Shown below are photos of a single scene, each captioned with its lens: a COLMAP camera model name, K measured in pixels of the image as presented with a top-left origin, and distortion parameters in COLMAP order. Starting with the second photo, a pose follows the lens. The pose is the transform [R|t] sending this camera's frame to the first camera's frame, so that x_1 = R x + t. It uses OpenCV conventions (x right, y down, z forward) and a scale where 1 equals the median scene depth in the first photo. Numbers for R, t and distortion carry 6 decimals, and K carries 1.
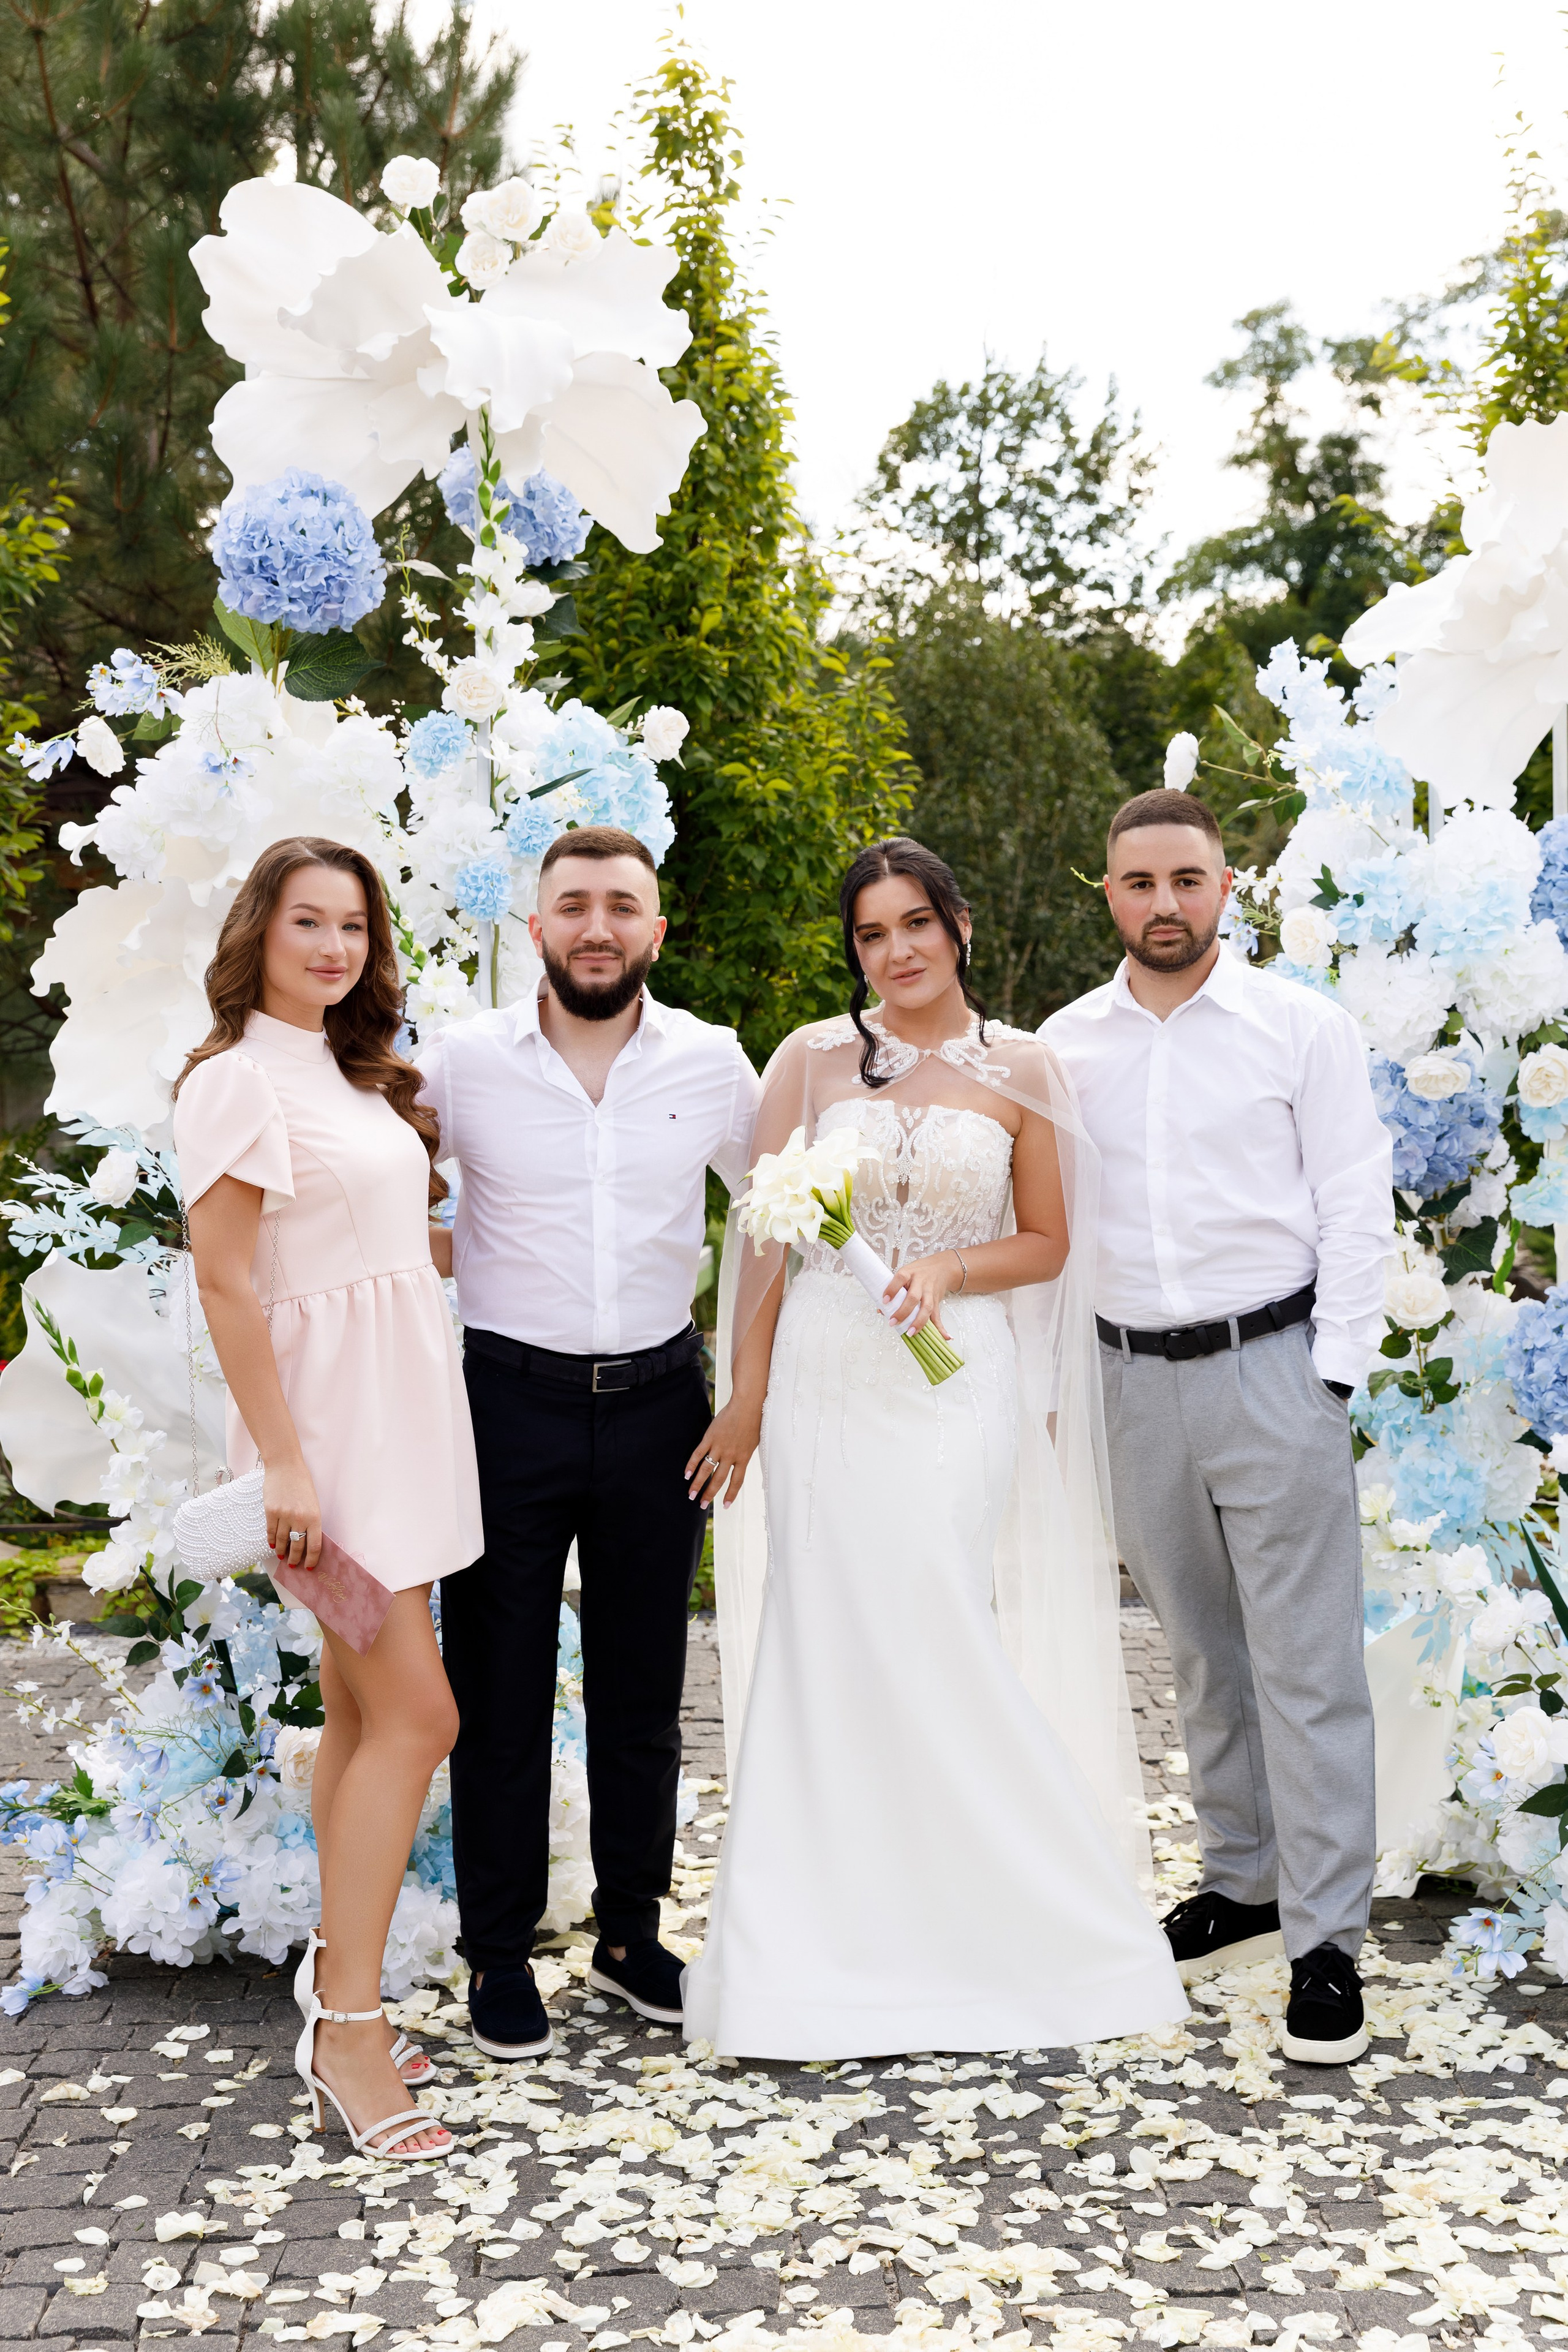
lens RADIAL K [[3047.4, 0, 777.1], [0, 3047.4, 1182.0], [0, 0, 1]] dist [-0.001084, 0.054432]
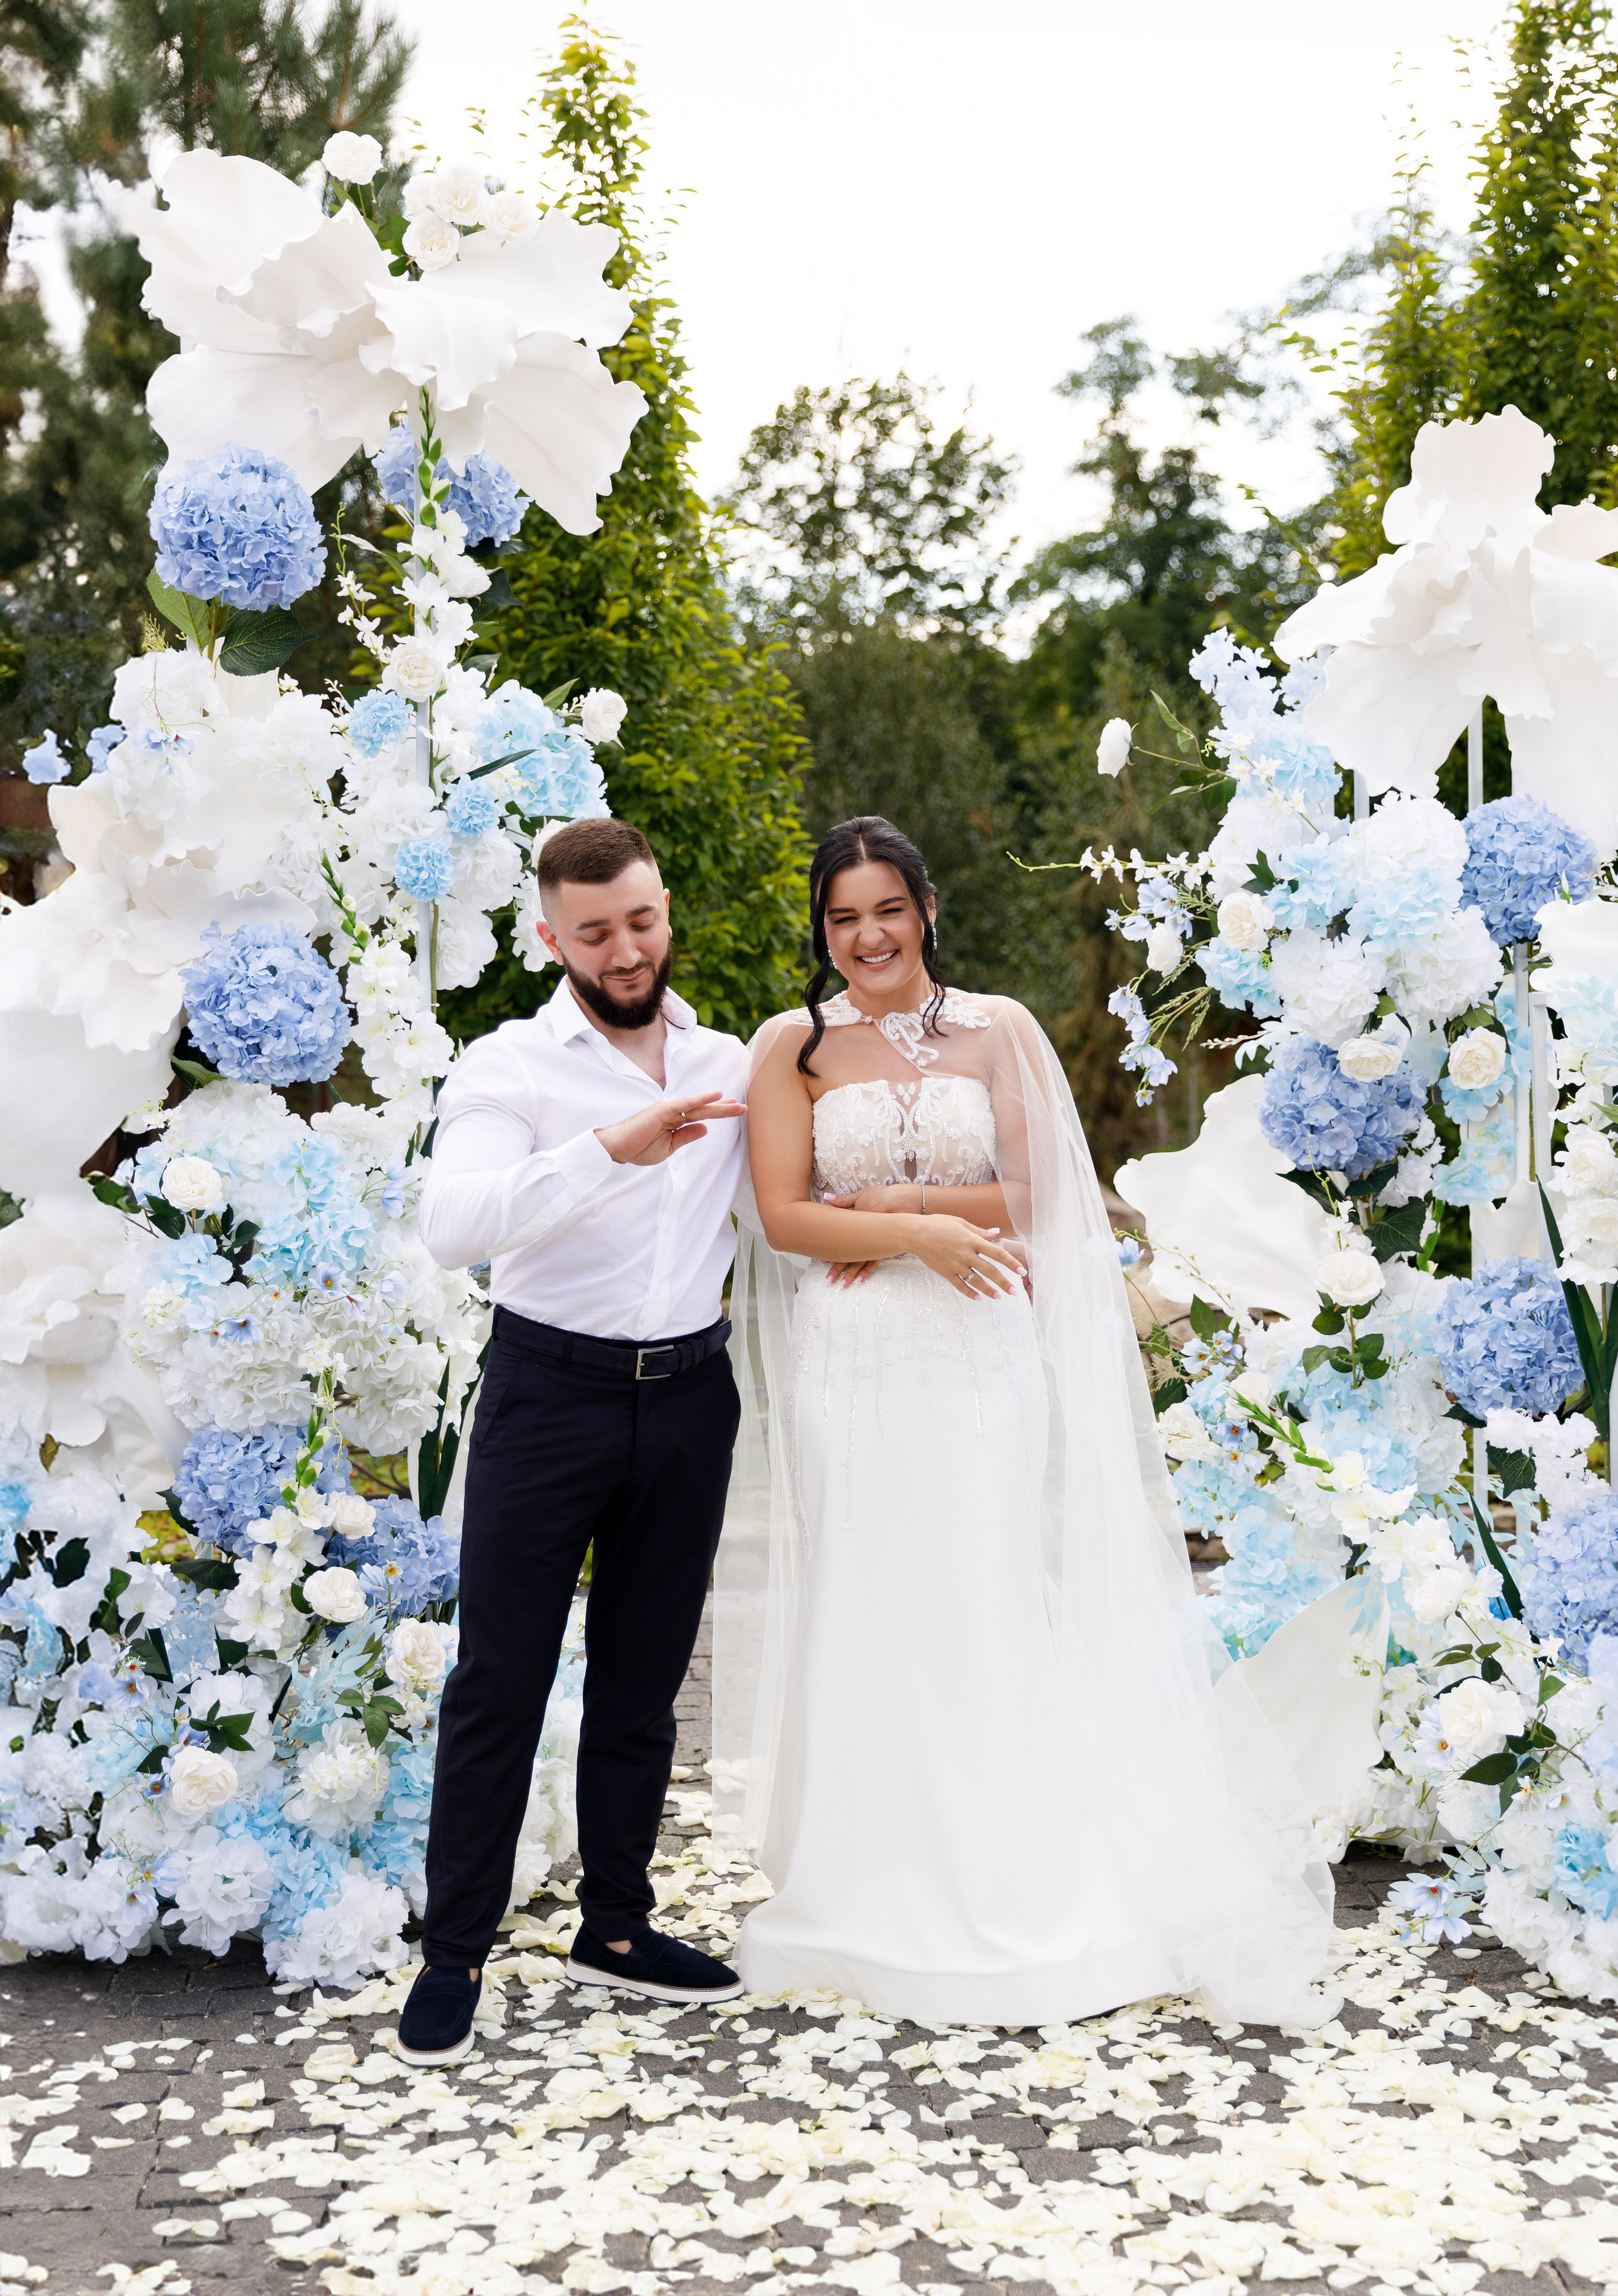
lens RADIAL K [[2950.0, 0, 864.1], [0, 2950.0, 1149.7], [0, 0, 1]] dist [-0.003259, 0.044522]
pose [[0.996810, -0.000849, 0.079808, -0.029310], [0.001171, 0.999991, -0.003988, -0.000430], [-0.079804, 0.004069, 0.996802, 0.026995]]
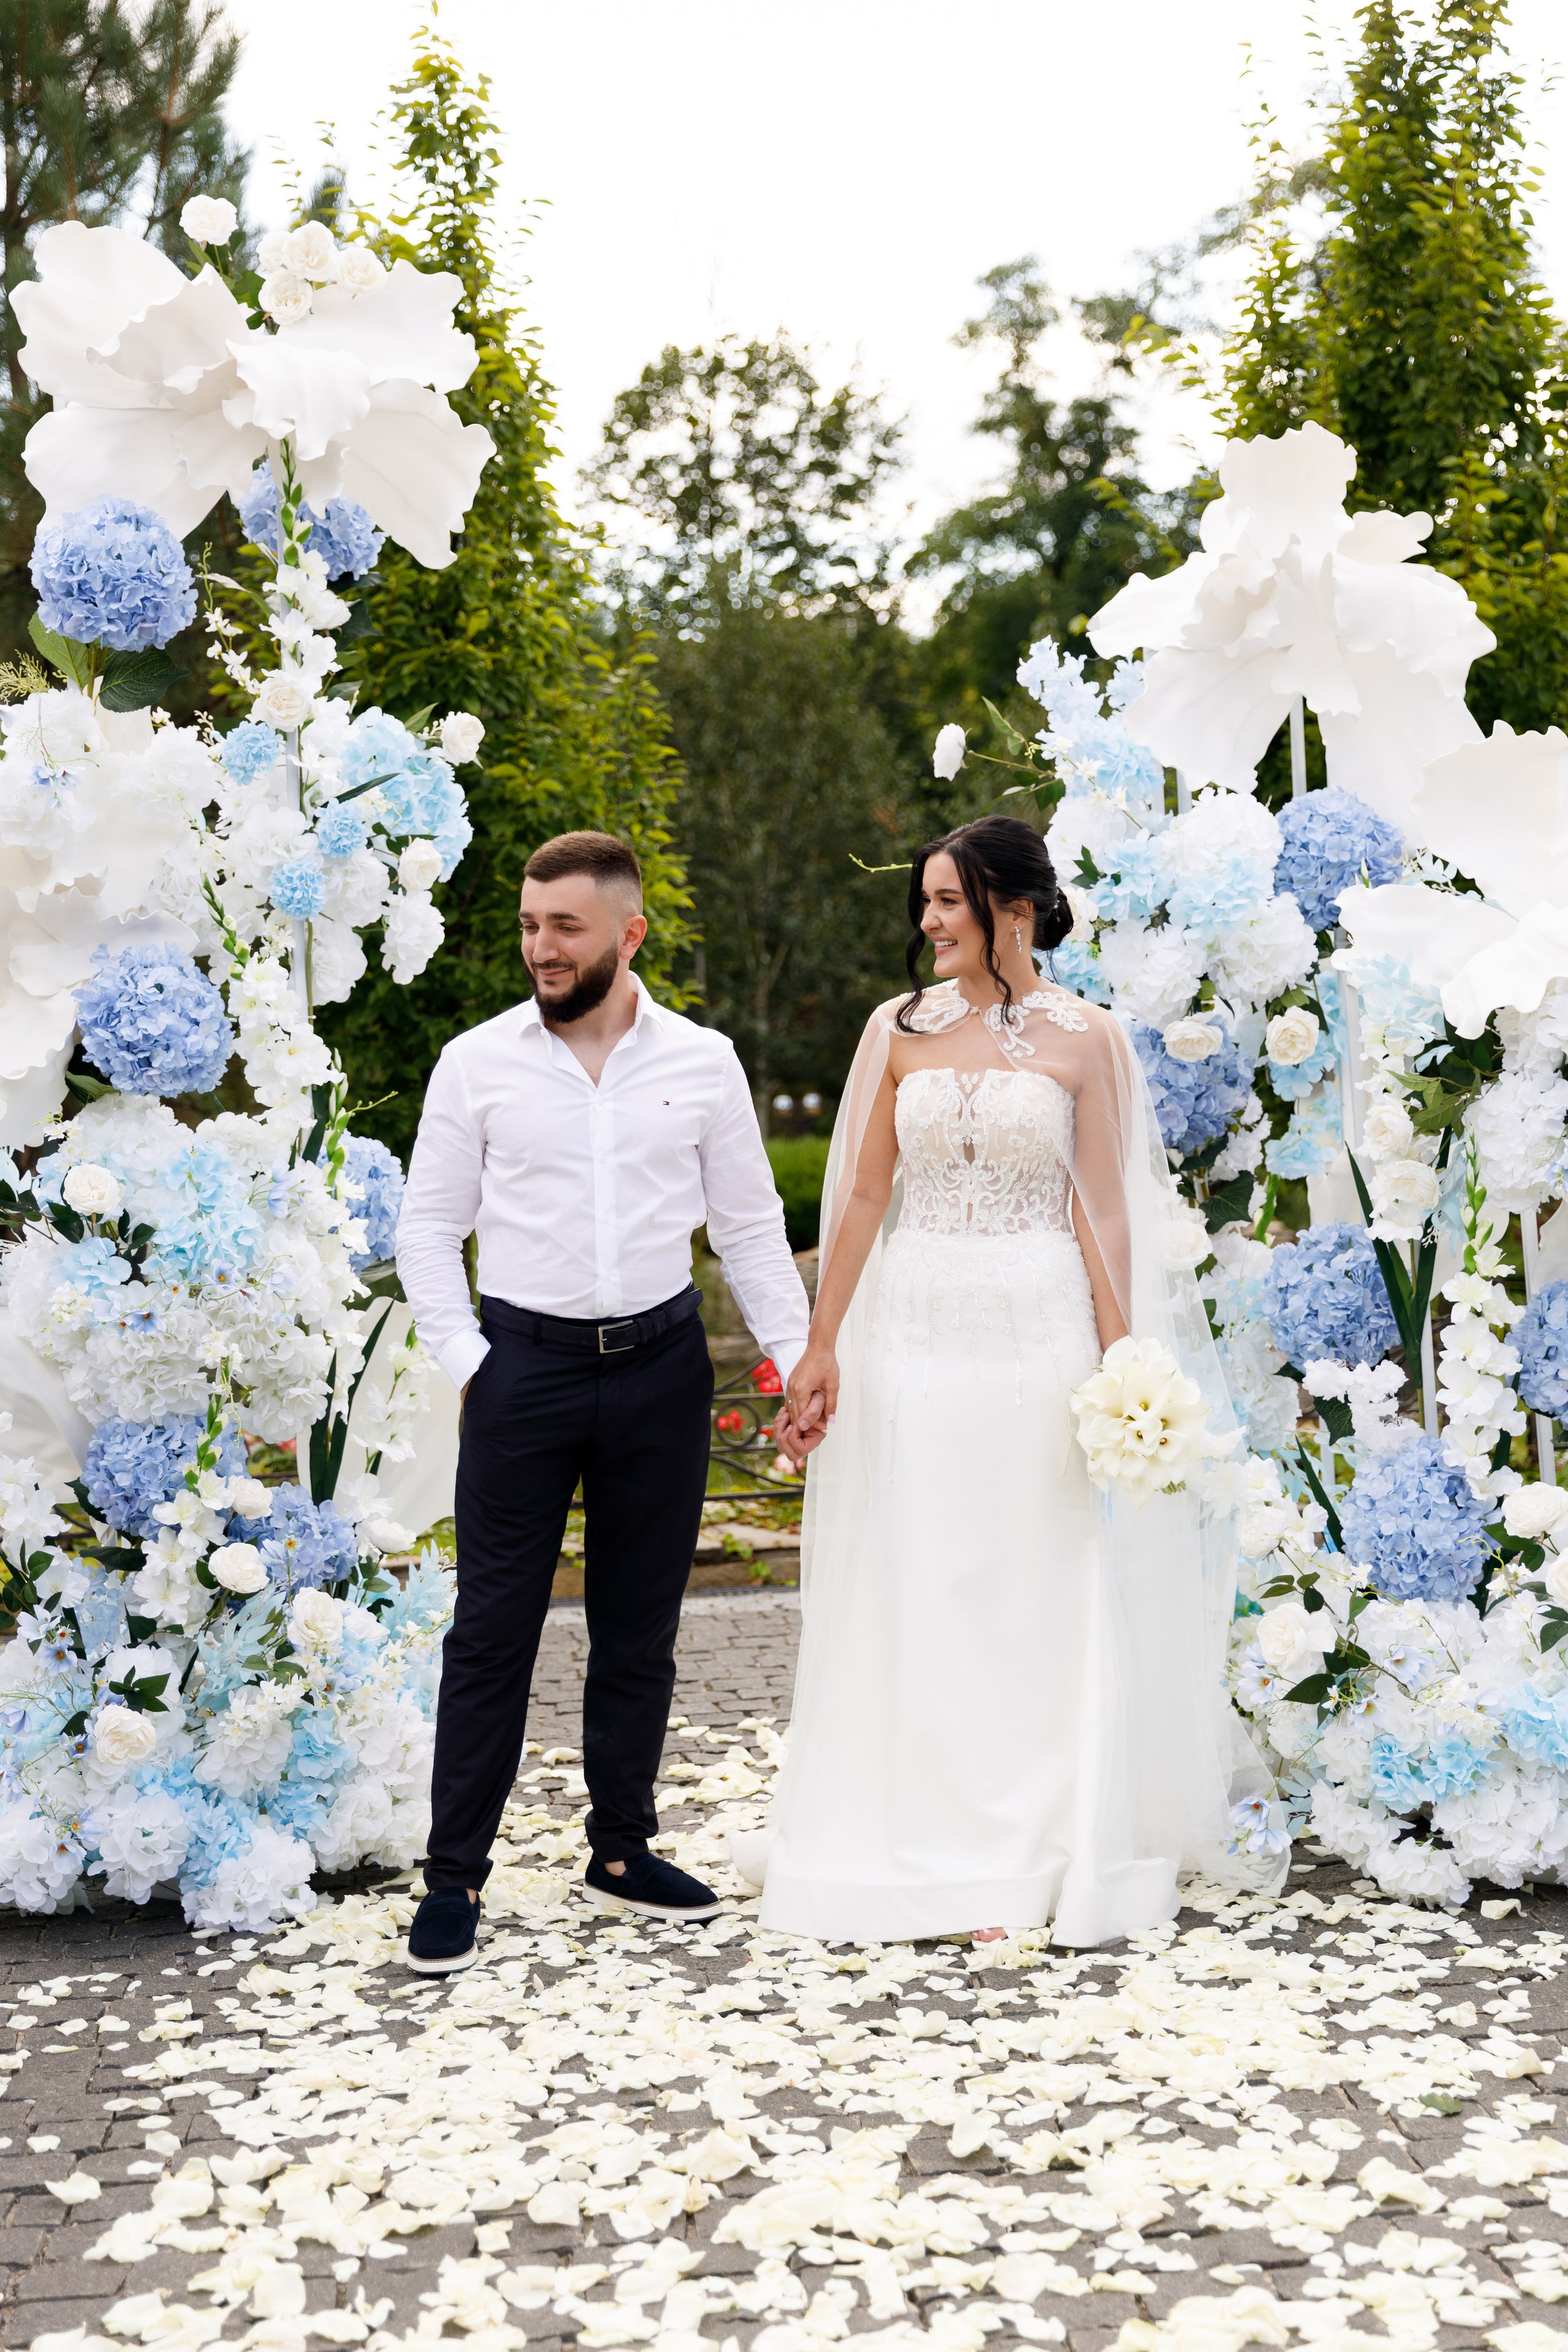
lens RADIAL K [[3349.4, 0, 789.3], [0, 3349.4, 1186.6], [0, 0, 1]] dist [0.002910, 0.003382]
pose [[0.995909, -0.031798, 0.084578, -0.027562], [0.032469, 0.999451, -0.006569, 0.019683], [-0.084323, 0.009288, 0.996395, -0.167034]]
